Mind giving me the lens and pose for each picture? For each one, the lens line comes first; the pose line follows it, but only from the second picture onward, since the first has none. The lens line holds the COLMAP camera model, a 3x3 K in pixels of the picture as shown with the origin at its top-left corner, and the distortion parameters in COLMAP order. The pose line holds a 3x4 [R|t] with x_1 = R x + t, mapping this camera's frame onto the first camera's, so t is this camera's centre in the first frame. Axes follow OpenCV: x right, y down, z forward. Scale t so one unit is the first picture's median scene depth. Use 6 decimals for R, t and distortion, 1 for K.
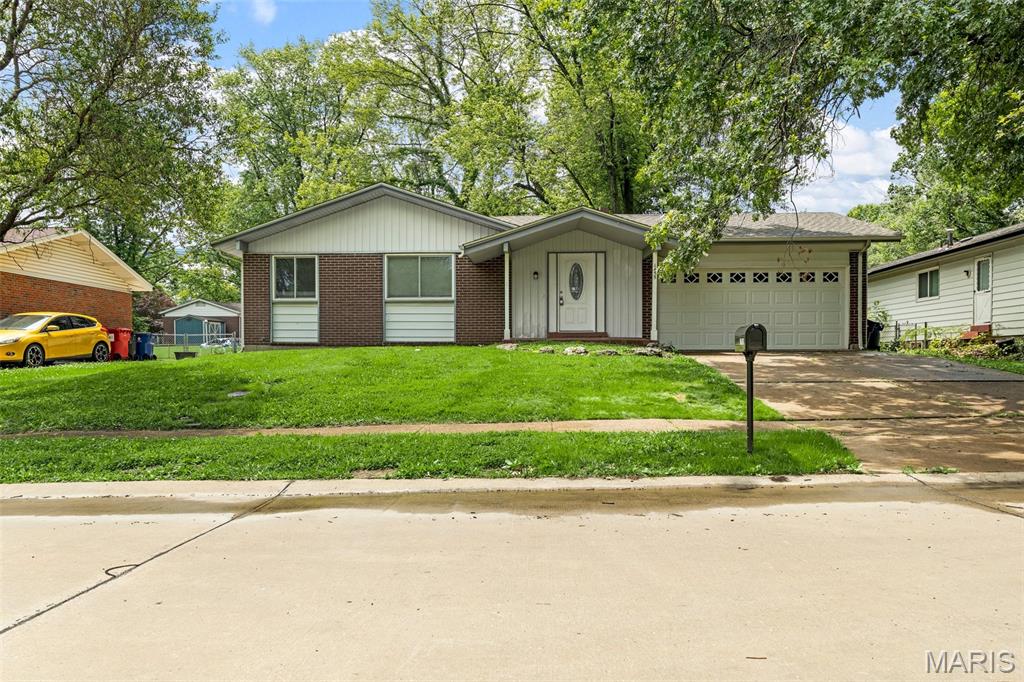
lens RADIAL K [[743.2, 0, 512.0], [0, 743.2, 341.0], [0, 0, 1]] dist [-0.003482, -0.001220]
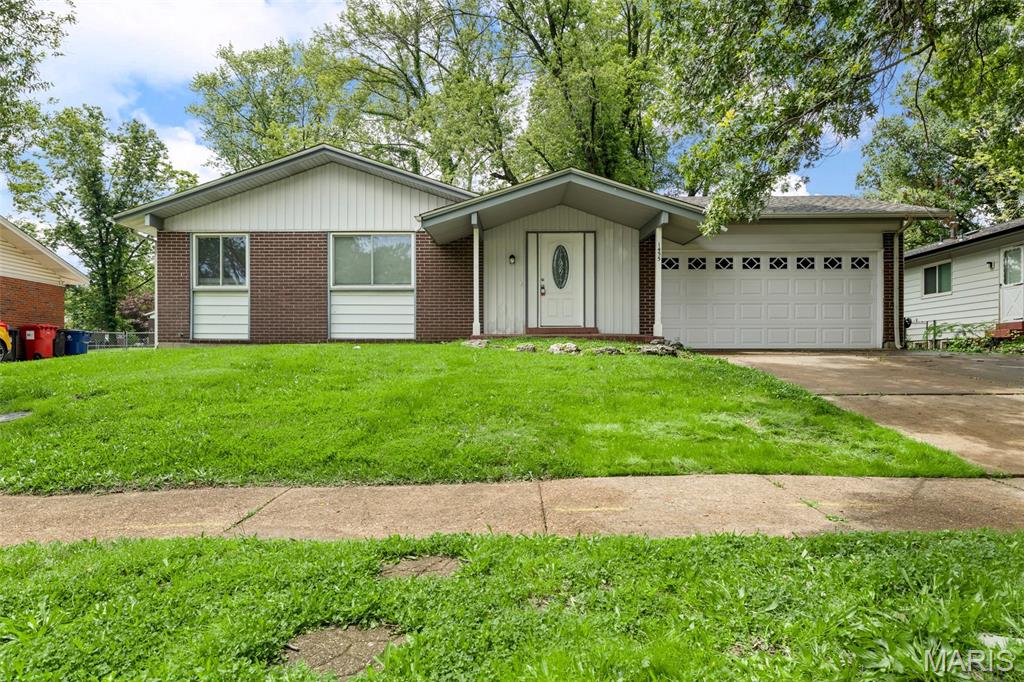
lens RADIAL K [[643.9, 0, 512.0], [0, 643.9, 341.0], [0, 0, 1]] dist [-0.000743, 0.000131]
pose [[0.999585, 0.001268, 0.028791, 0.010836], [-0.001113, 0.999985, -0.005394, 0.007311], [-0.028798, 0.005360, 0.999571, 0.277825]]
